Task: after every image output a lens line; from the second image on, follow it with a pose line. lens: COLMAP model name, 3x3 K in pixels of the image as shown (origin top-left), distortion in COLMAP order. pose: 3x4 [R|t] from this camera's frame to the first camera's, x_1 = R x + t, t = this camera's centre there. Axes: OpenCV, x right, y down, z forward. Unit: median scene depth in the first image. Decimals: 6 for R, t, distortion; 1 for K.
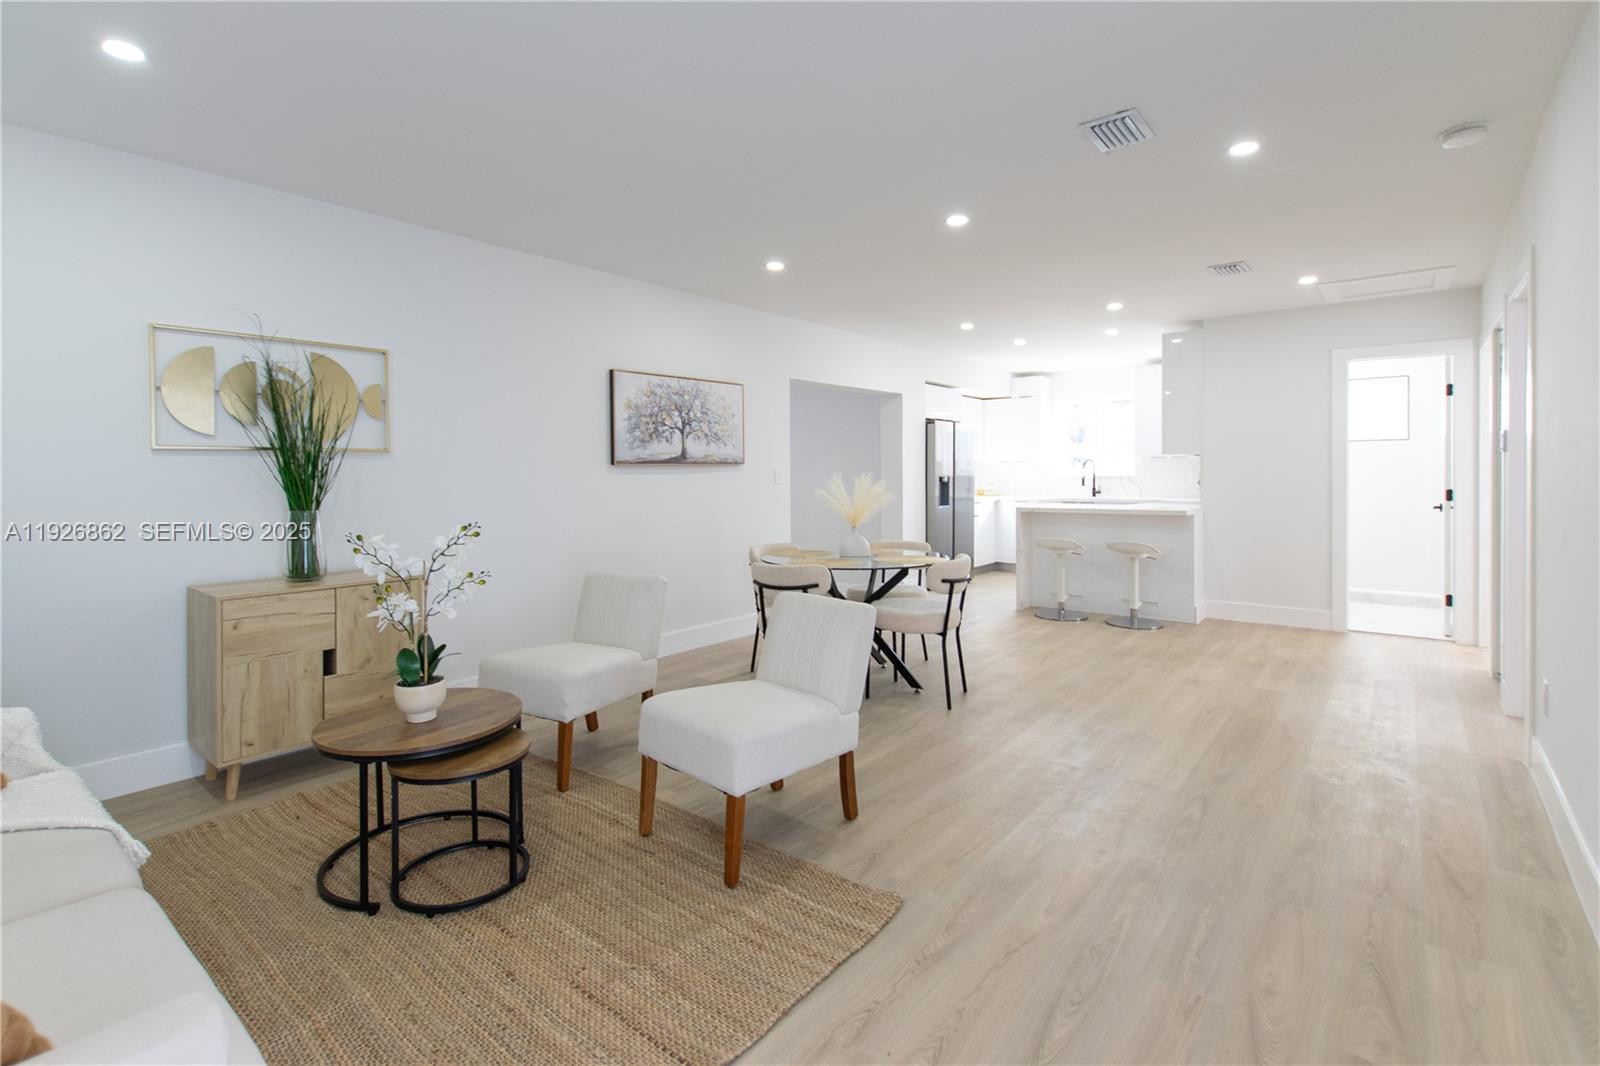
lens RADIAL K [[725.5, 0, 809.1], [0, 725.5, 478.1], [0, 0, 1]] dist [0.002276, 0.000125]
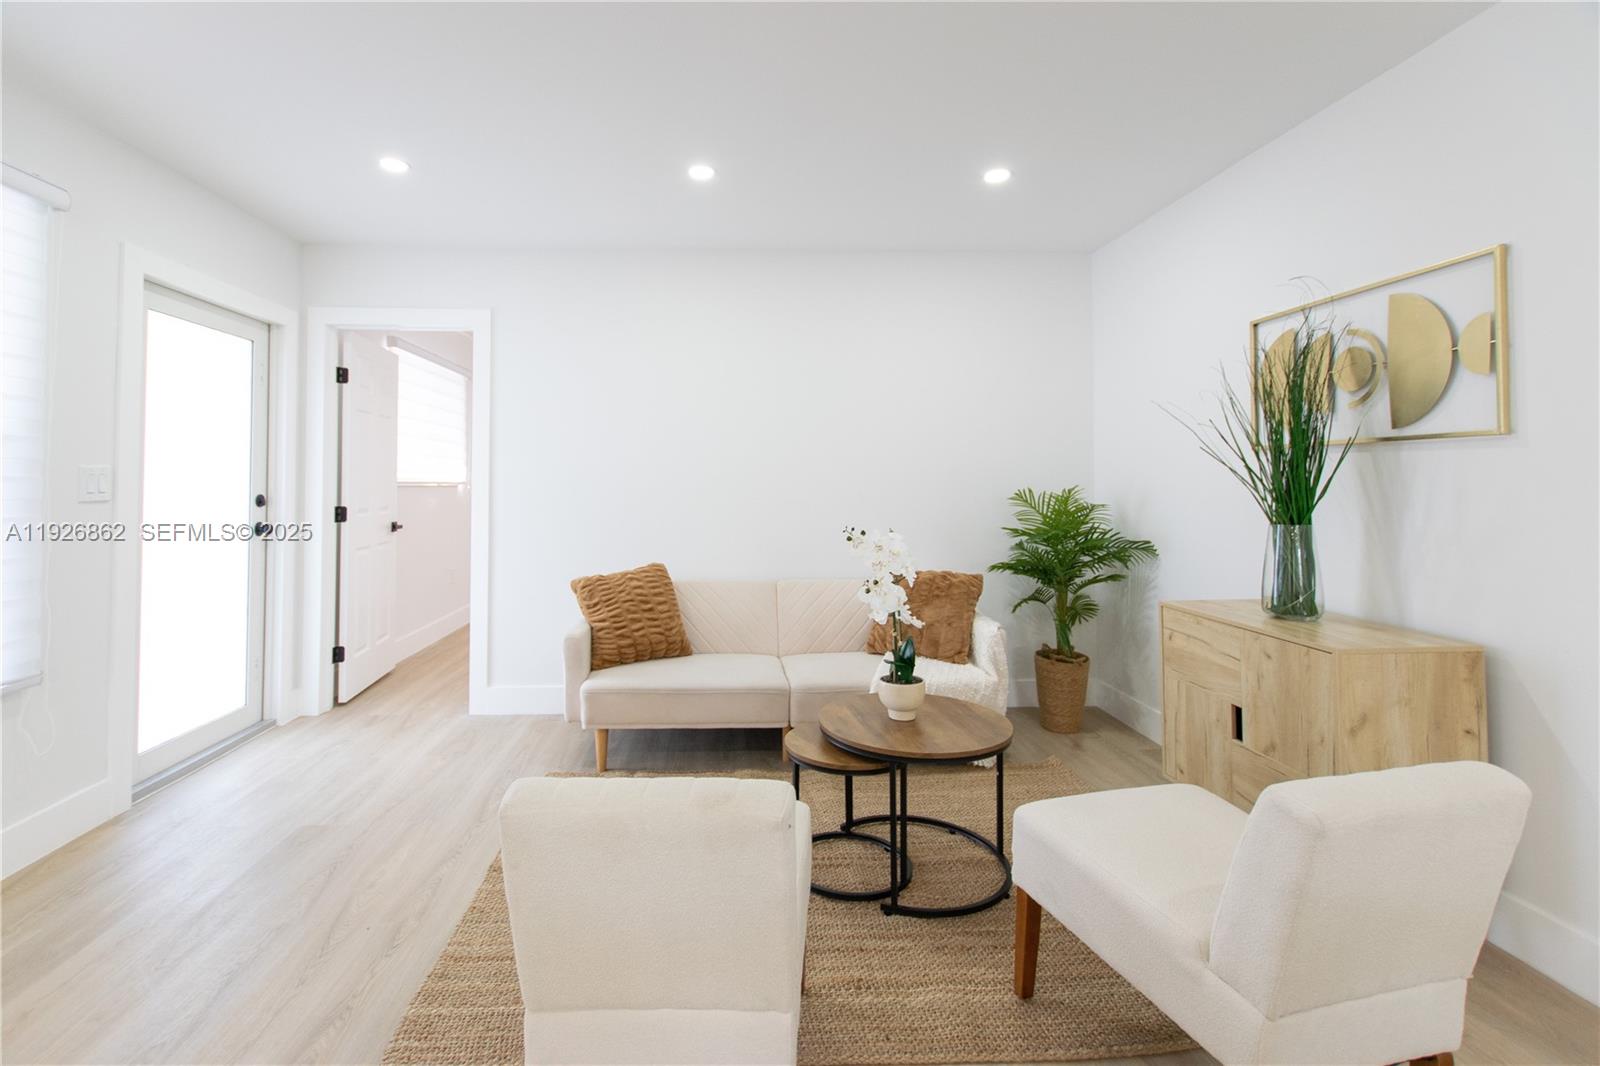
lens RADIAL K [[708.7, 0, 747.2], [0, 708.7, 466.9], [0, 0, 1]] dist [0.002016, -0.000270]
pose [[-0.767208, -0.005930, -0.641372, 0.127740], [0.003590, 0.999902, -0.013539, -0.004370], [0.641389, -0.012690, -0.767111, 0.741886]]
